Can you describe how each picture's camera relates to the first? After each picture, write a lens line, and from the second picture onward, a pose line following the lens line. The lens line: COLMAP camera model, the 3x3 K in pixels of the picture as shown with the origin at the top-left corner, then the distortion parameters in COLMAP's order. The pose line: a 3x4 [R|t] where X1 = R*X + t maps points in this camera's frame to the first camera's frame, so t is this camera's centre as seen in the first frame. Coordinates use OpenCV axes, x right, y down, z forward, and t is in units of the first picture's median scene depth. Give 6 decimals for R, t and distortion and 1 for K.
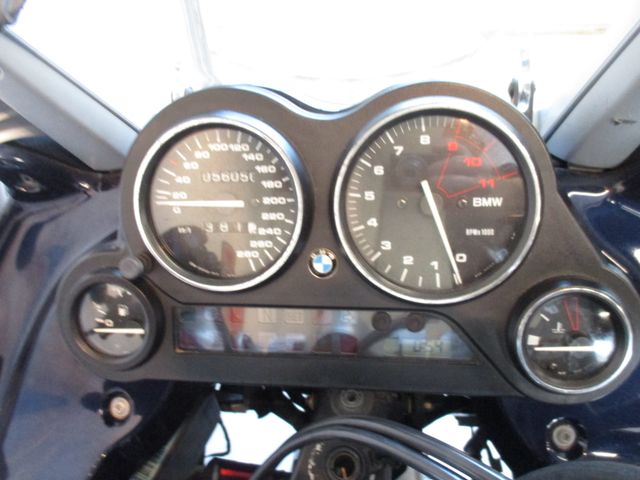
lens RADIAL K [[535.3, 0, 321.9], [0, 535.3, 239.9], [0, 0, 1]] dist [-0.019961, -0.013588]
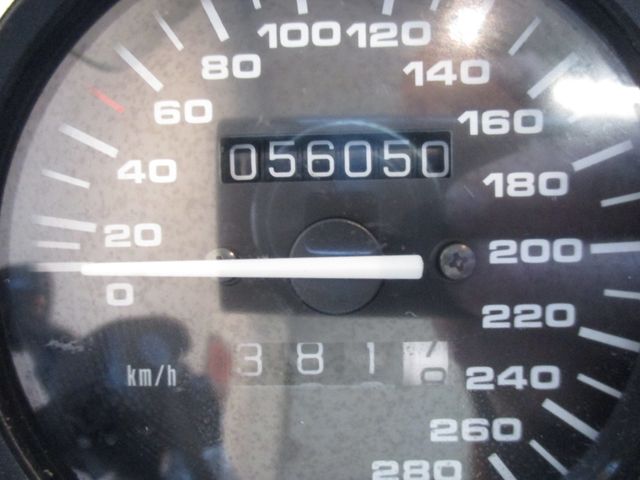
lens RADIAL K [[535.3, 0, 317.2], [0, 535.3, 240.2], [0, 0, 1]] dist [-0.019961, -0.013588]
pose [[0.995460, -0.009804, 0.094678, -0.209235], [0.018561, 0.995580, -0.092064, -0.057926], [-0.093357, 0.093404, 0.991242, 0.763611]]
